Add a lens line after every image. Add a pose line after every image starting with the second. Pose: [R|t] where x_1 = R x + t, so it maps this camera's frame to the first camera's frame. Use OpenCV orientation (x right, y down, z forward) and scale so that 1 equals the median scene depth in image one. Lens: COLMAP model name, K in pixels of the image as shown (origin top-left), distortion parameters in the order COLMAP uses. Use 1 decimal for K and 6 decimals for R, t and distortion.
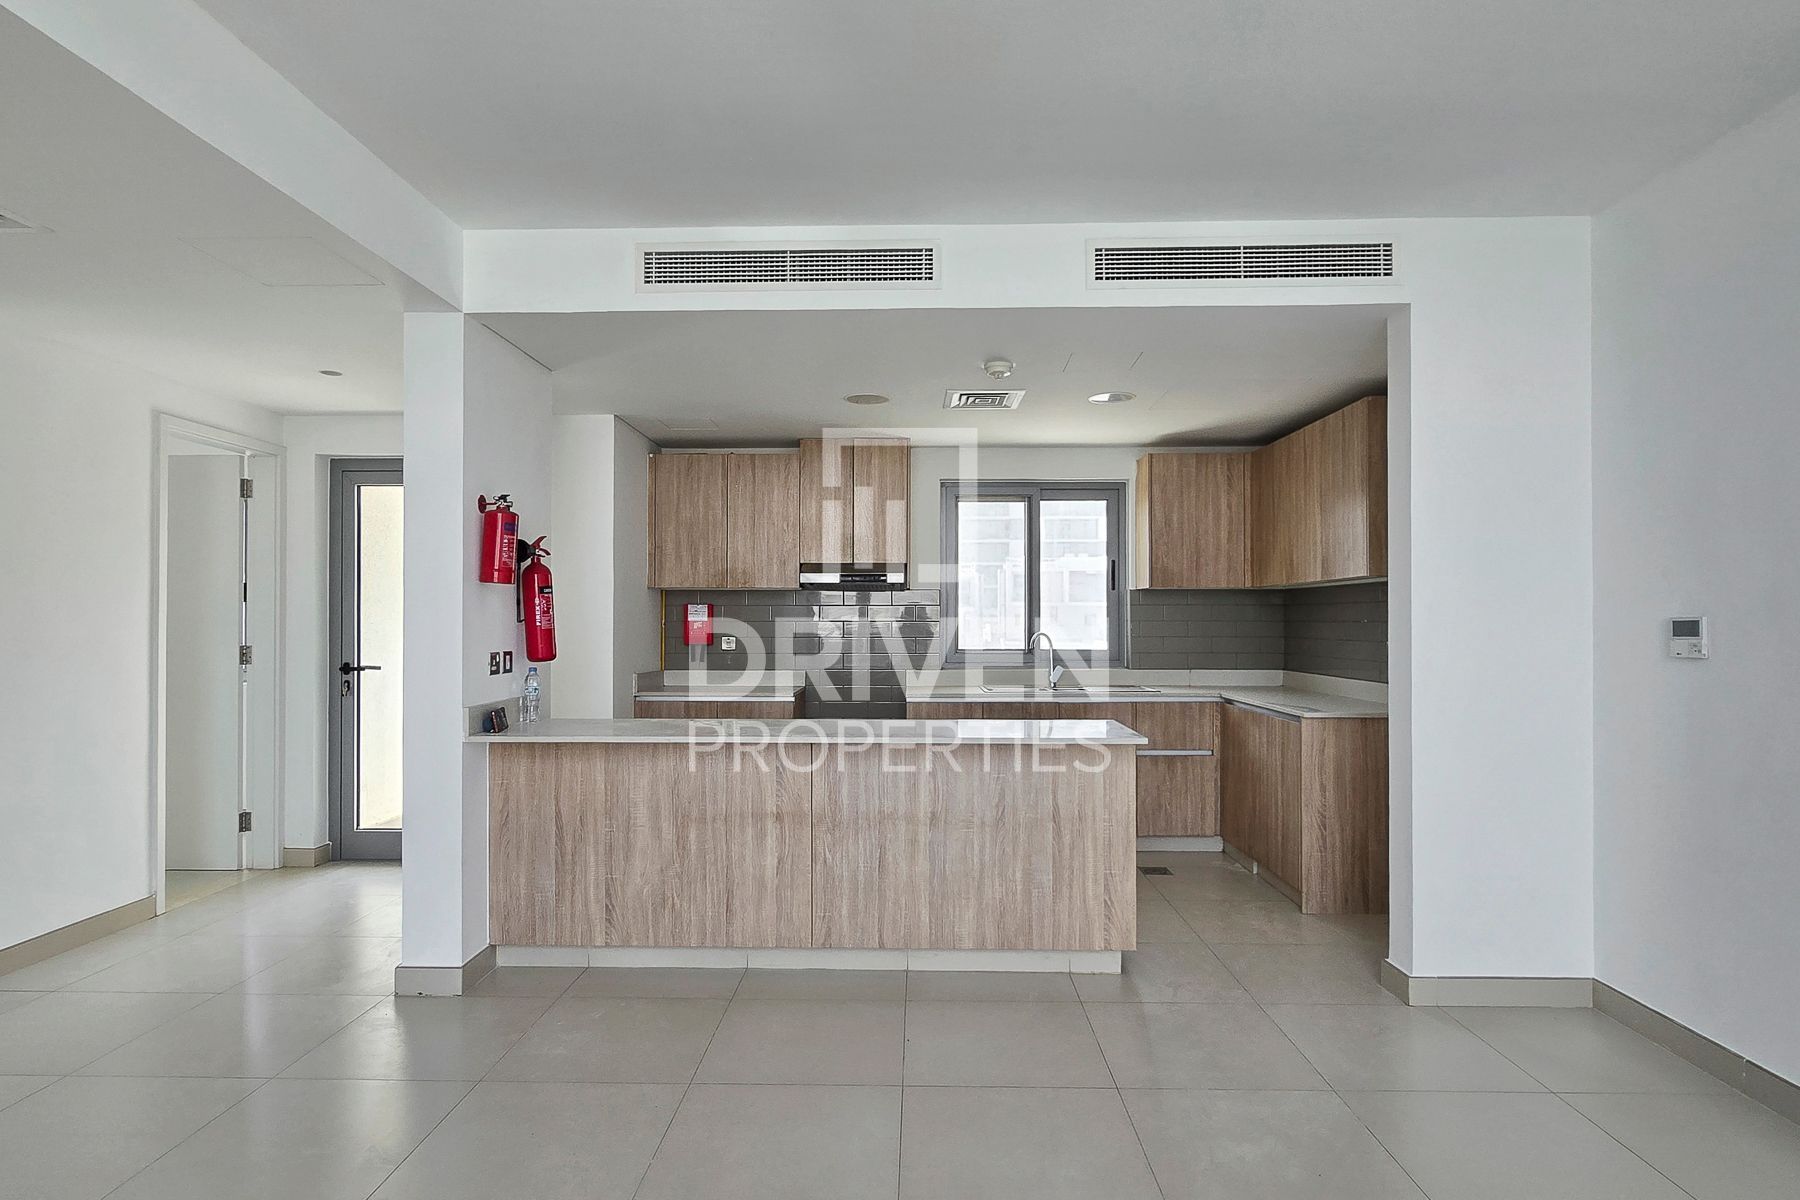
lens RADIAL K [[971.9, 0, 903.8], [0, 971.9, 607.3], [0, 0, 1]] dist [0.002046, 0.002869]
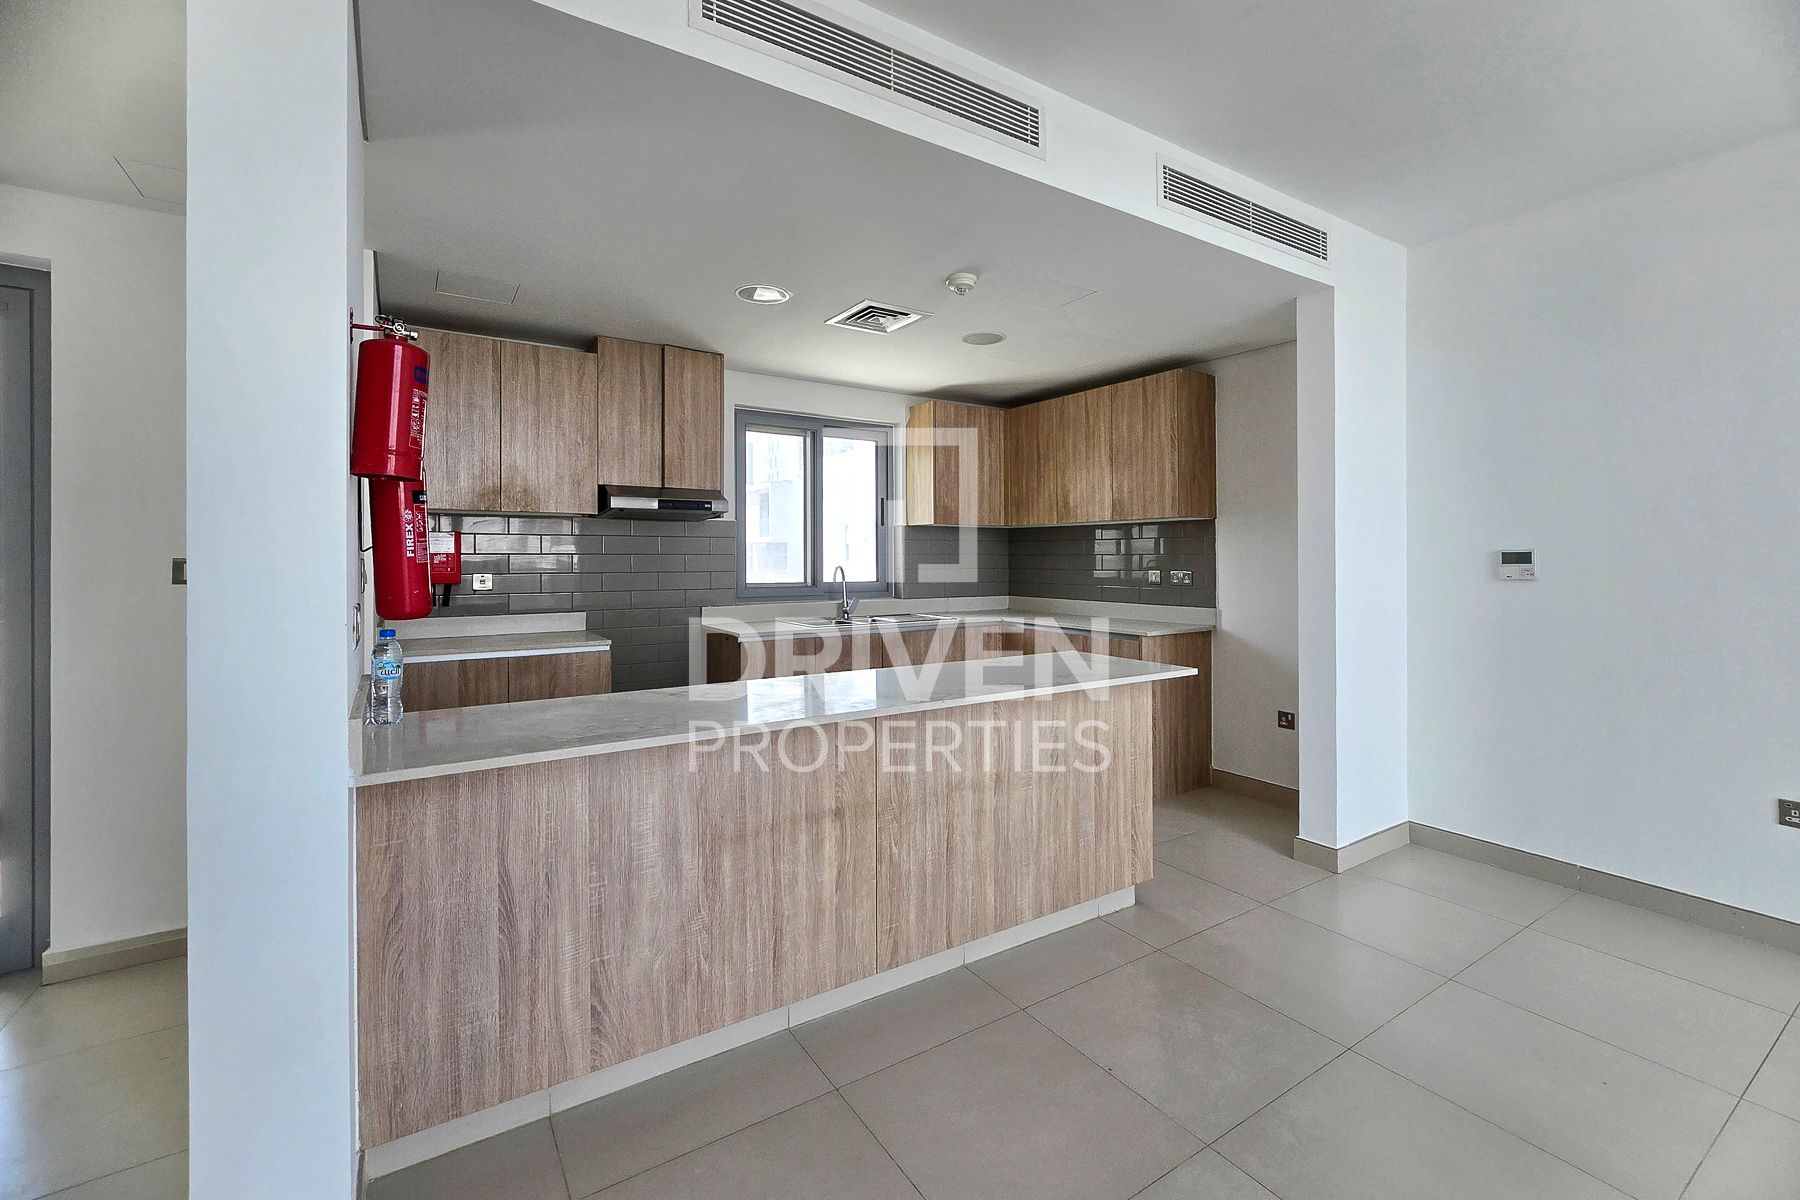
lens RADIAL K [[760.2, 0, 891.4], [0, 760.2, 555.4], [0, 0, 1]] dist [-0.002517, 0.000390]
pose [[0.824409, 0.001375, 0.565993, -0.424825], [-0.008116, 0.999923, 0.009392, 0.012230], [-0.565937, -0.012336, 0.824356, 0.497806]]
